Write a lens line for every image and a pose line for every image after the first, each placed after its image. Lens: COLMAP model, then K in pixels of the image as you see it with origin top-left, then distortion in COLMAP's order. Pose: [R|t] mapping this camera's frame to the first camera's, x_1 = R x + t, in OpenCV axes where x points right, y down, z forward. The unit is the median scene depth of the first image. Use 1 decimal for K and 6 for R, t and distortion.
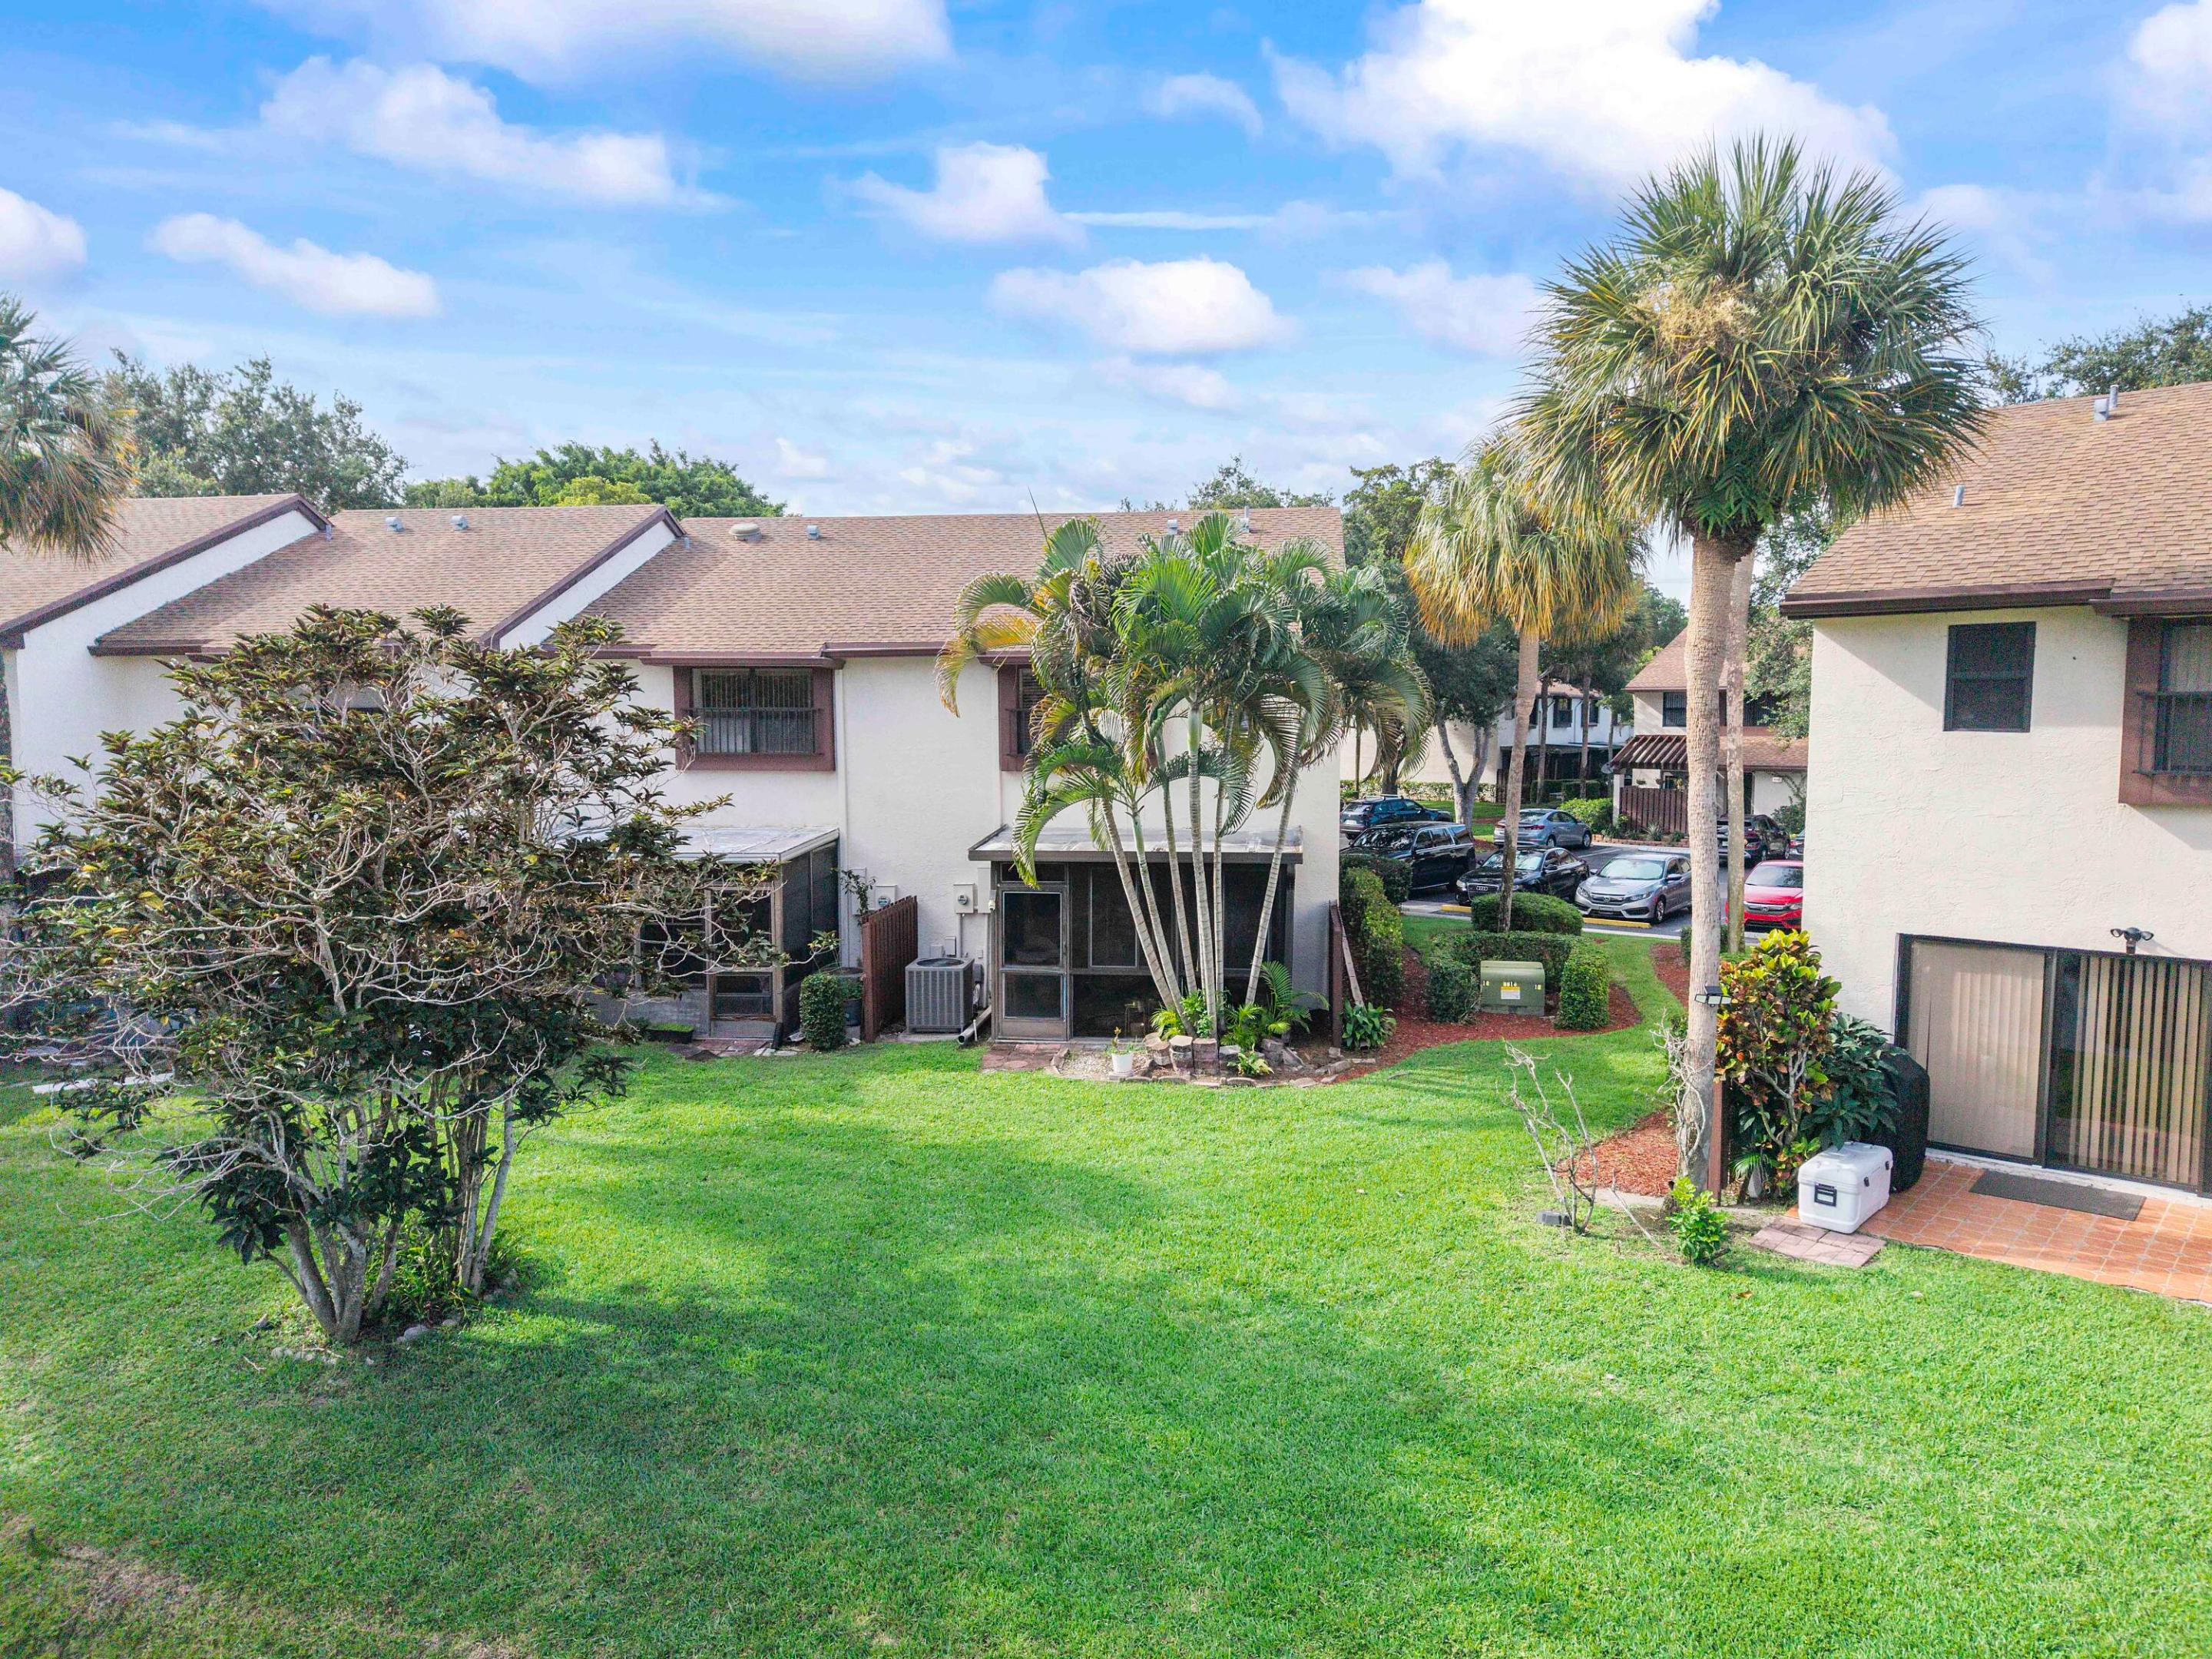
lens RADIAL K [[1432.1, 0, 1115.2], [0, 1432.1, 909.1], [0, 0, 1]] dist [0.002276, 0.002485]
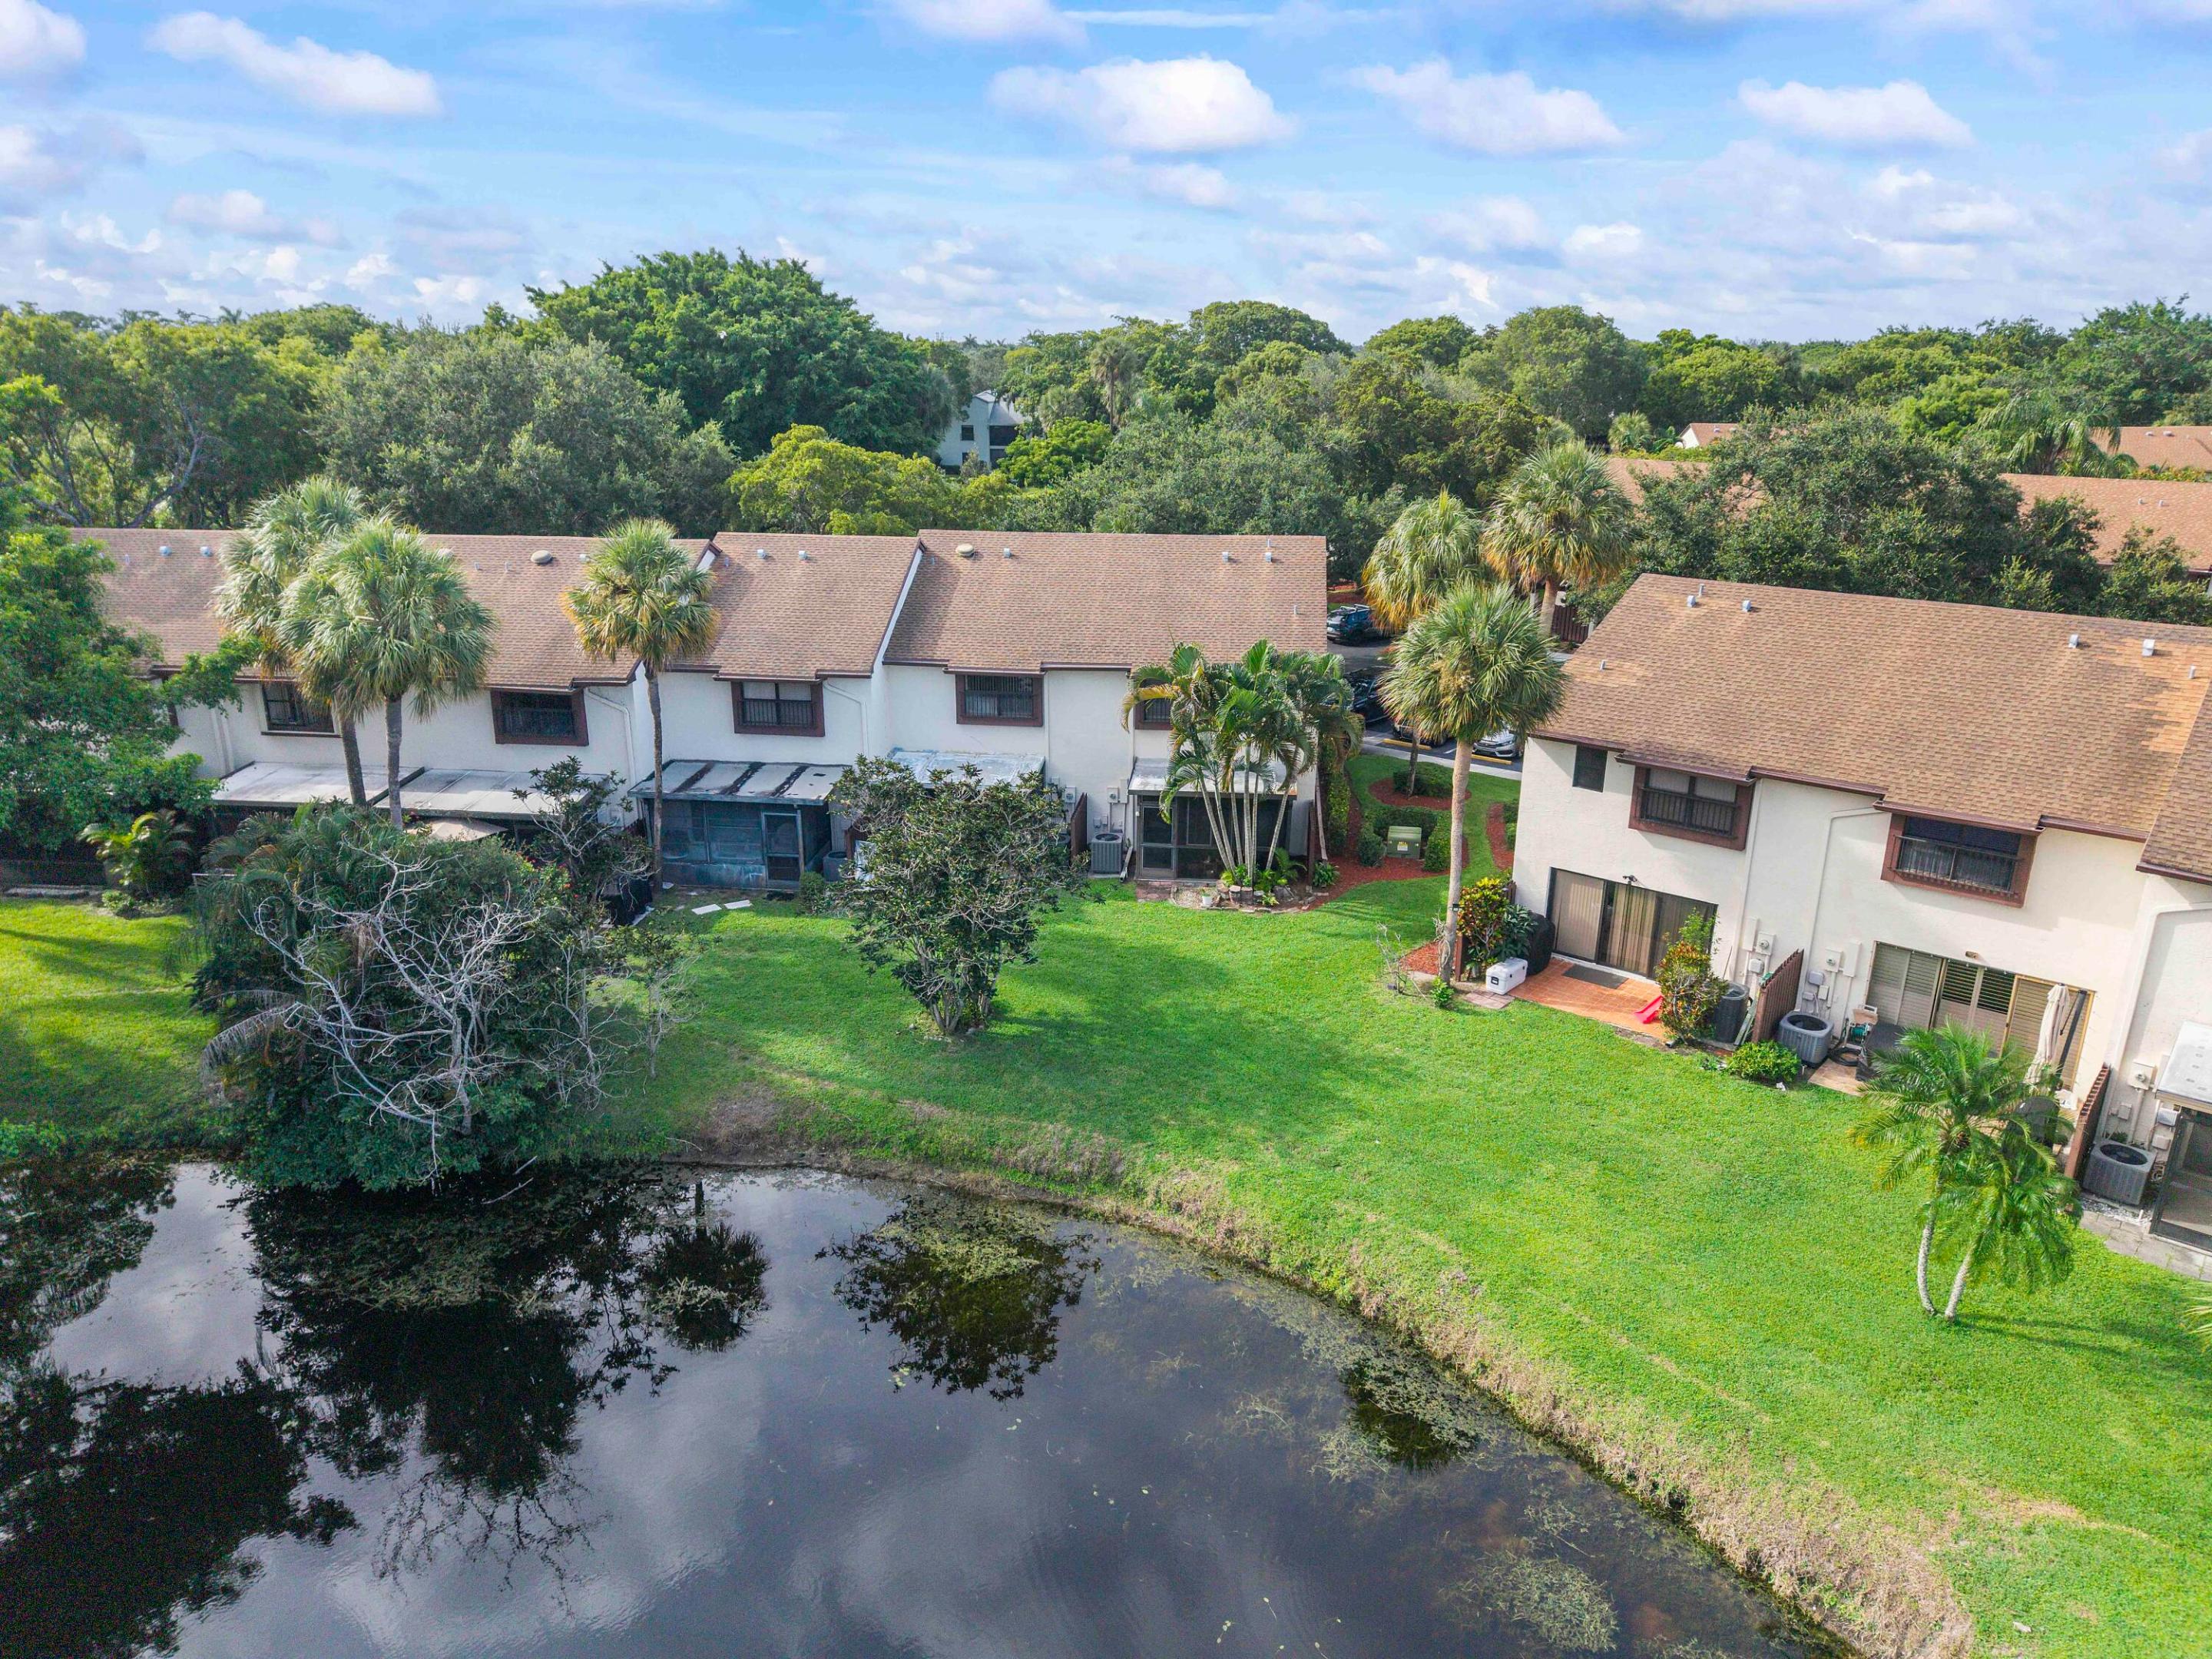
lens RADIAL K [[1432.1, 0, 1115.2], [0, 1432.1, 909.1], [0, 0, 1]] dist [0.002276, 0.002485]
pose [[0.999748, 0.007385, 0.021193, -0.227249], [-0.012228, 0.971076, 0.238459, -0.491905], [-0.018819, -0.238658, 0.970921, -1.353101]]
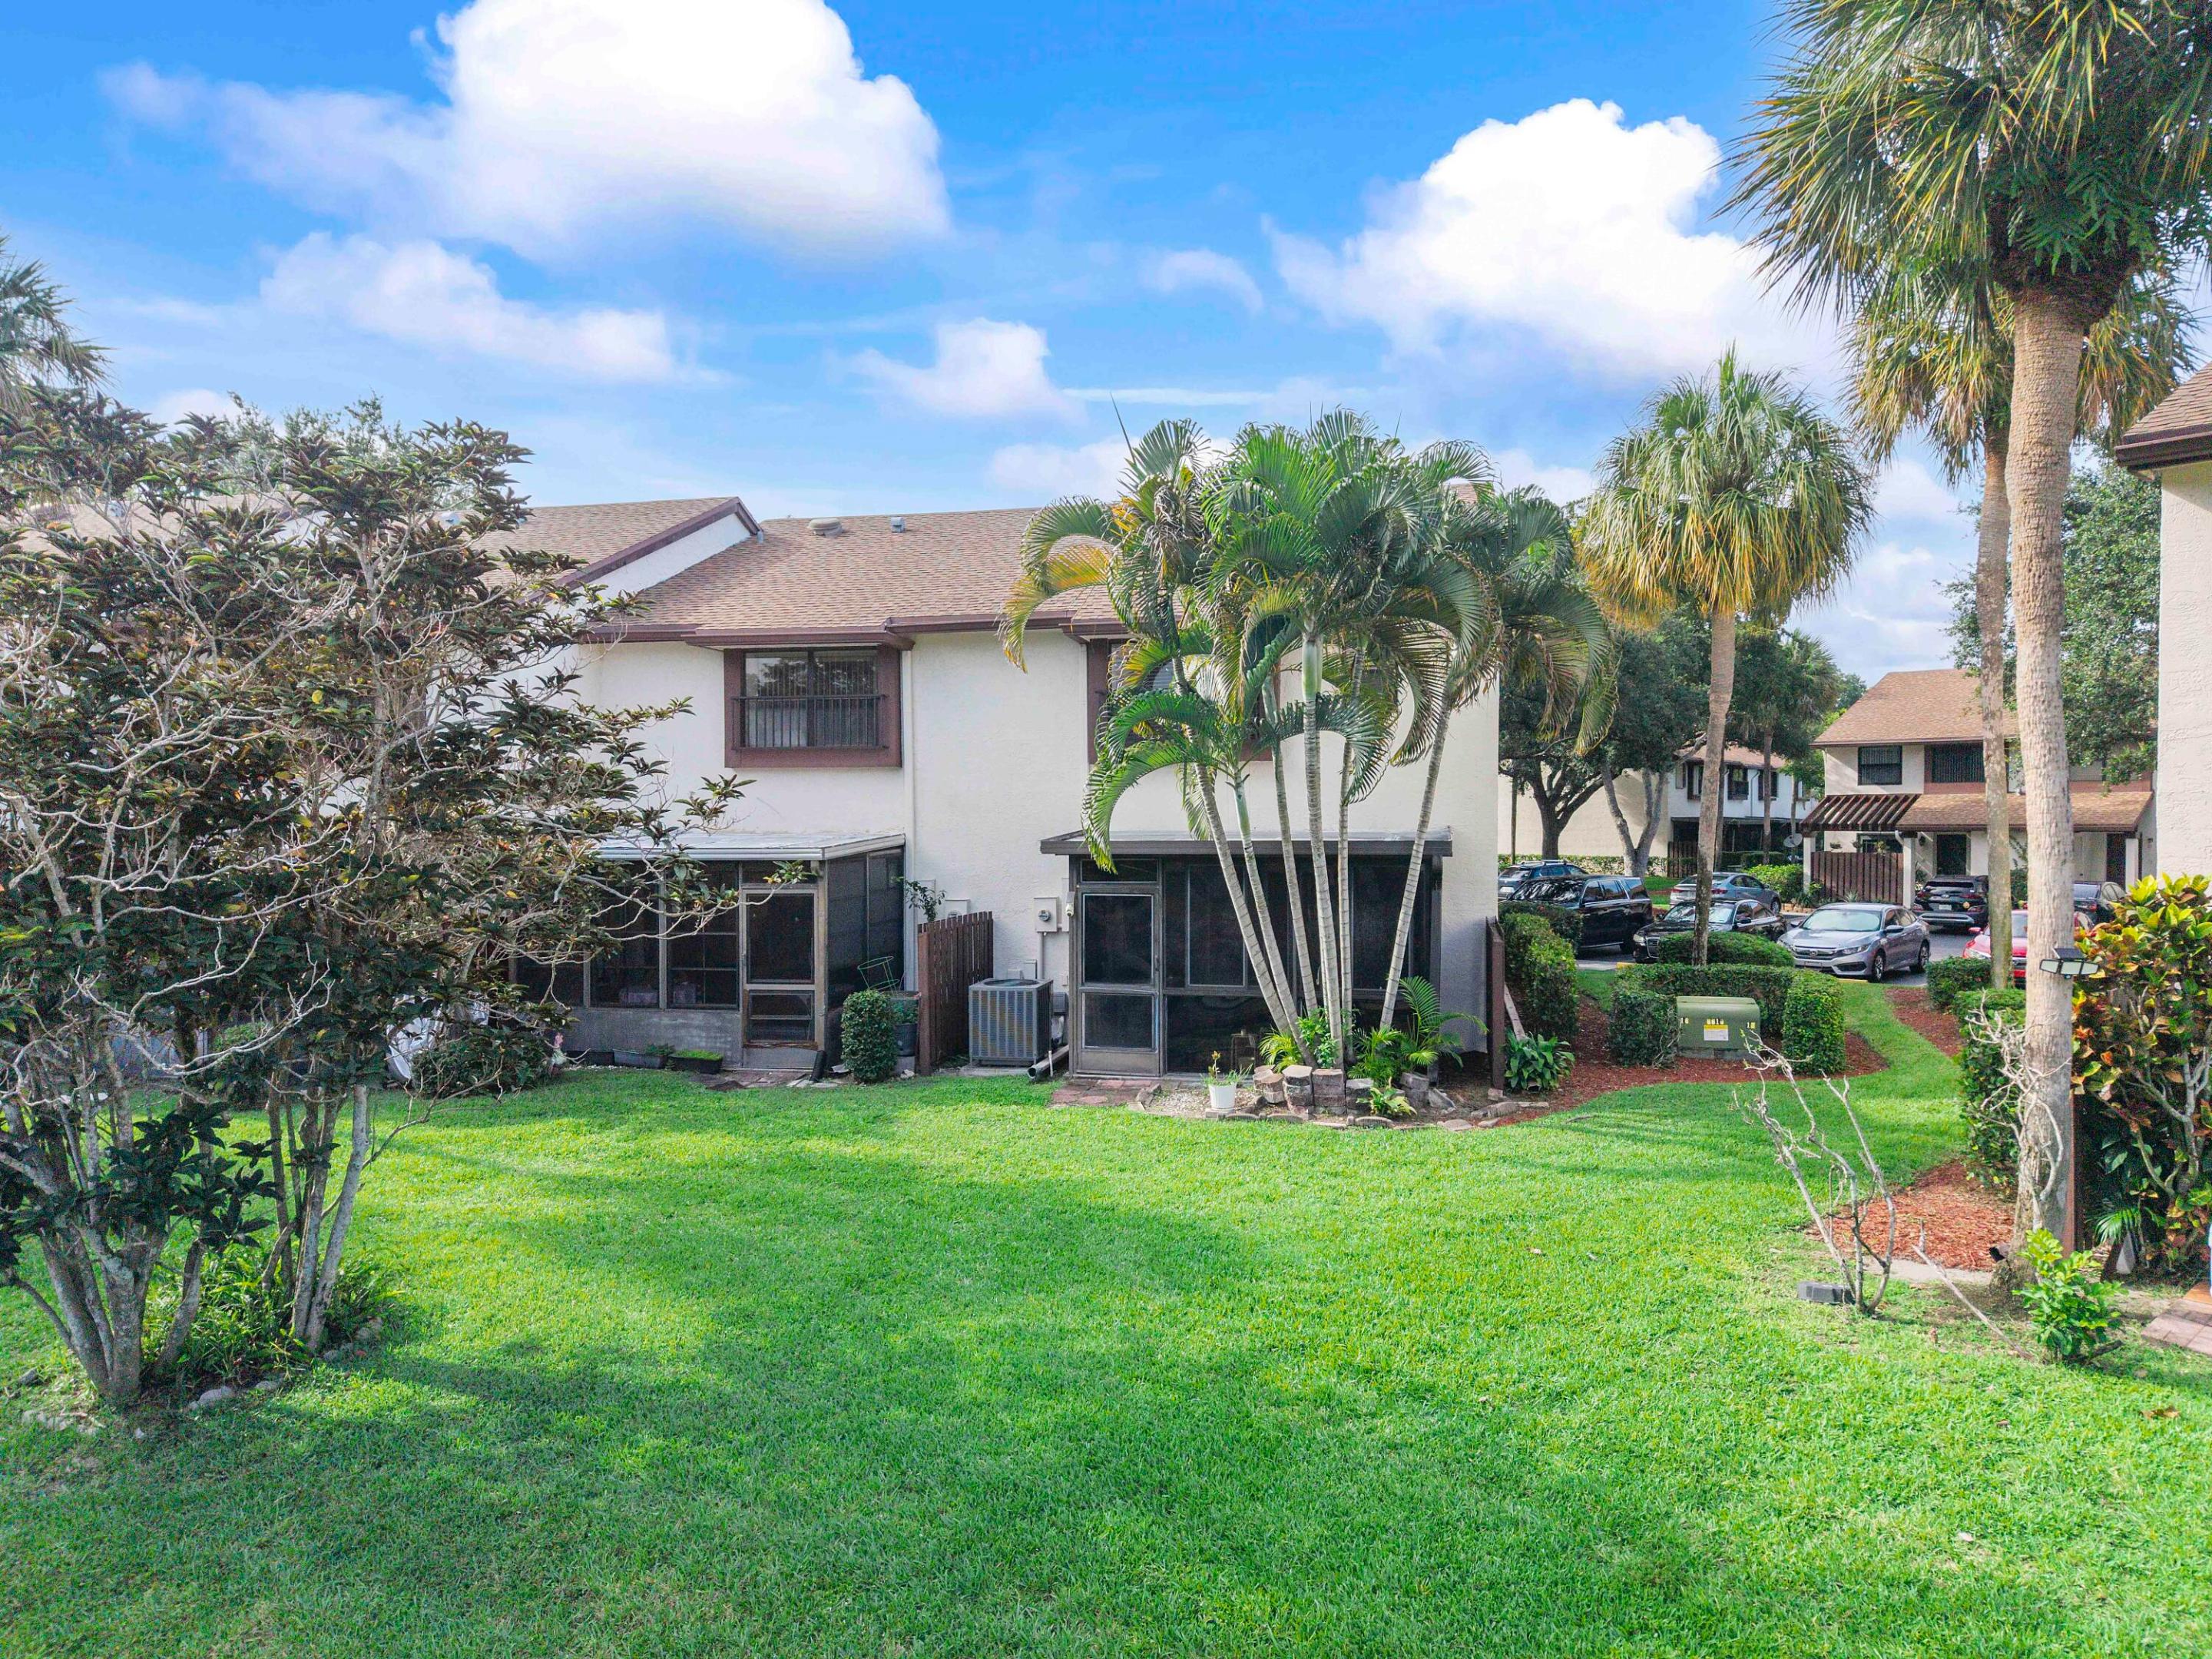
lens RADIAL K [[1432.1, 0, 1115.2], [0, 1432.1, 909.1], [0, 0, 1]] dist [0.002276, 0.002485]
pose [[0.994805, 0.001931, -0.101779, 0.034372], [-0.009320, 0.997348, -0.072175, 0.080254], [0.101370, 0.072749, 0.992185, 0.253491]]
